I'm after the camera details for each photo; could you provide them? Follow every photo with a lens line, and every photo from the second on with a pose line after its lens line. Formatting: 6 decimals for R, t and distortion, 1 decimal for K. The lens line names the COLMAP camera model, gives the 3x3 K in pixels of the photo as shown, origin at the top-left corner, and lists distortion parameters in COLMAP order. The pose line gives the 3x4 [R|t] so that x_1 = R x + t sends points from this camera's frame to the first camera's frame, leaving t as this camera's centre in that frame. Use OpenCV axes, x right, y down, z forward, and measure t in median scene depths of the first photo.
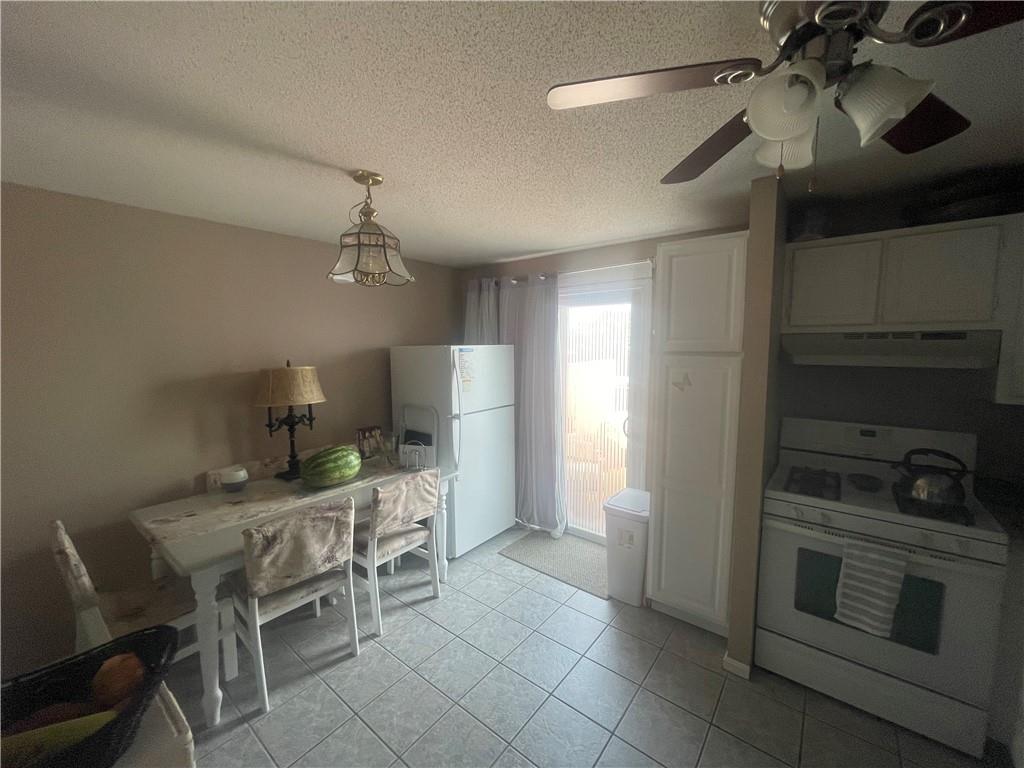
lens RADIAL K [[413.2, 0, 506.0], [0, 413.2, 384.8], [0, 0, 1]] dist [0.009499, 0.000424]
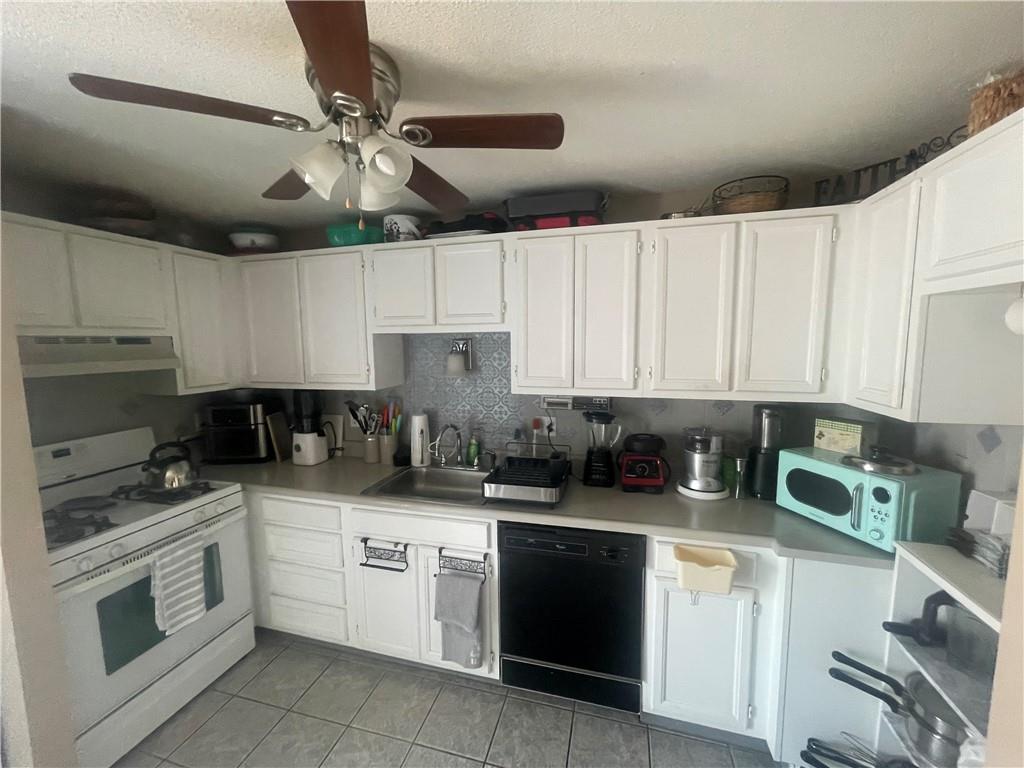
lens RADIAL K [[418.5, 0, 511.2], [0, 418.5, 384.4], [0, 0, 1]] dist [-0.001412, 0.000305]
pose [[-0.391696, -0.089350, 0.915746, -0.327003], [0.110815, 0.983448, 0.143355, -0.053038], [-0.913397, 0.157630, -0.375311, 0.530369]]
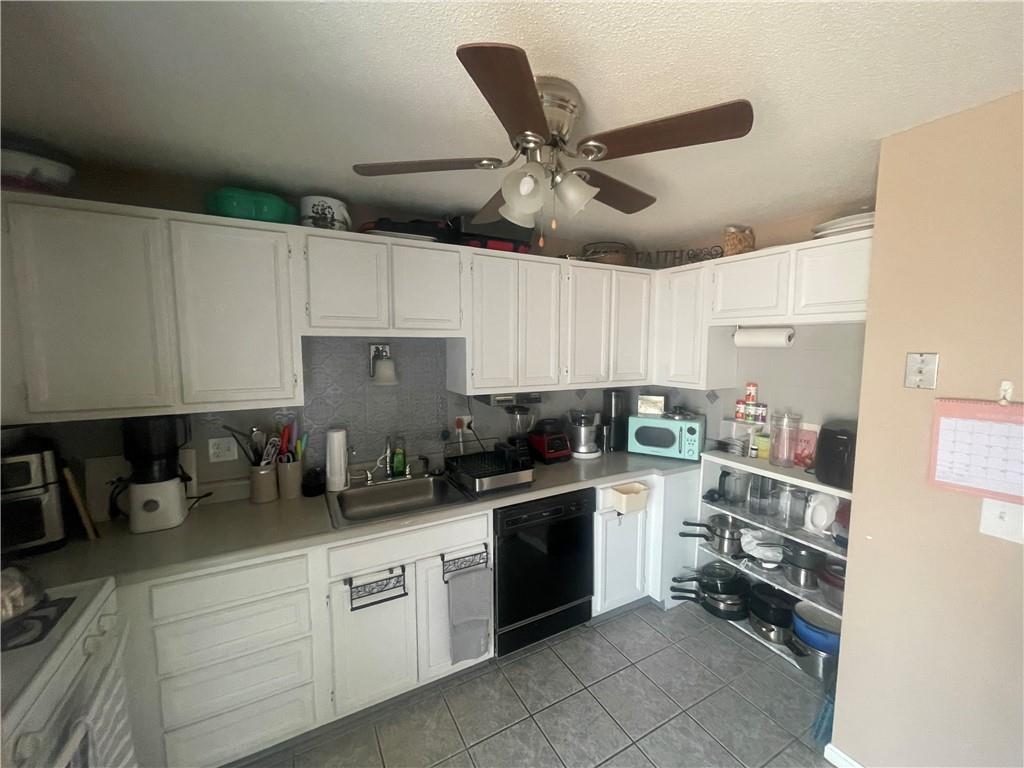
lens RADIAL K [[417.6, 0, 512.0], [0, 417.6, 384.0], [0, 0, 1]] dist [-0.000654, -0.000391]
pose [[-0.926599, -0.035279, 0.374393, 0.118409], [0.040490, 0.980442, 0.192597, -0.124959], [-0.373865, 0.193619, -0.907048, 1.137825]]
